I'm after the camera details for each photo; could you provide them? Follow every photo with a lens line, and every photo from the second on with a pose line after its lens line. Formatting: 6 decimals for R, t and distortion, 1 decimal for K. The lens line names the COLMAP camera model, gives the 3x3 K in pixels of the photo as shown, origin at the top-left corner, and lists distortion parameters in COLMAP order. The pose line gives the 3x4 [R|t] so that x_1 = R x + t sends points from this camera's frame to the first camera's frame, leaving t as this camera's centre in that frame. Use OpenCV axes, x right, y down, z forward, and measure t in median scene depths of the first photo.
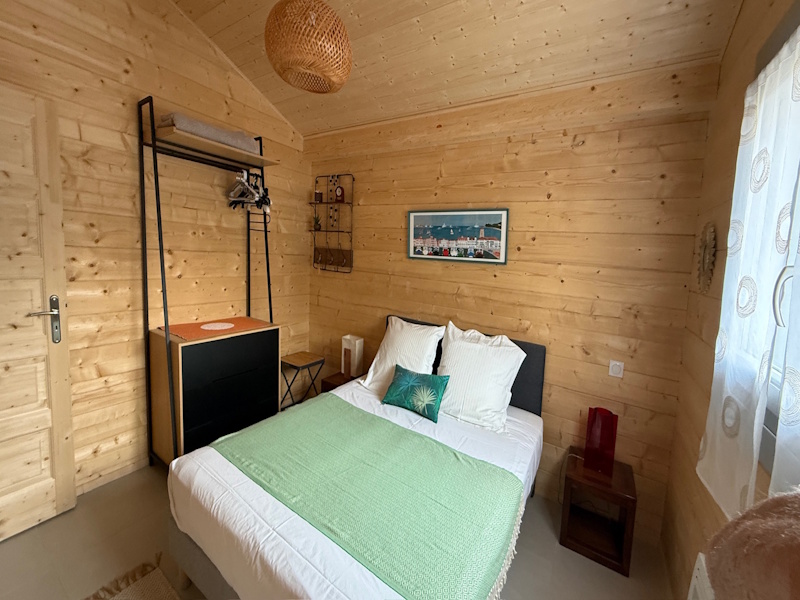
lens RADIAL K [[316.0, 0, 393.5], [0, 316.0, 299.0], [0, 0, 1]] dist [0.000688, 0.000035]
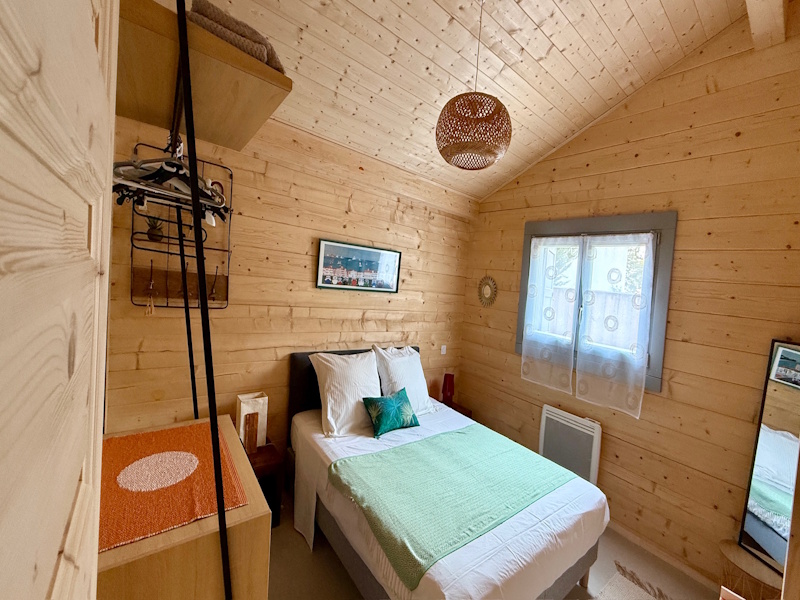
lens RADIAL K [[316.0, 0, 393.5], [0, 316.0, 299.0], [0, 0, 1]] dist [0.000688, 0.000035]
pose [[0.342435, -0.081284, 0.936019, -0.797693], [0.062687, 0.996007, 0.063559, -0.150160], [-0.937448, 0.036911, 0.346164, 0.497294]]
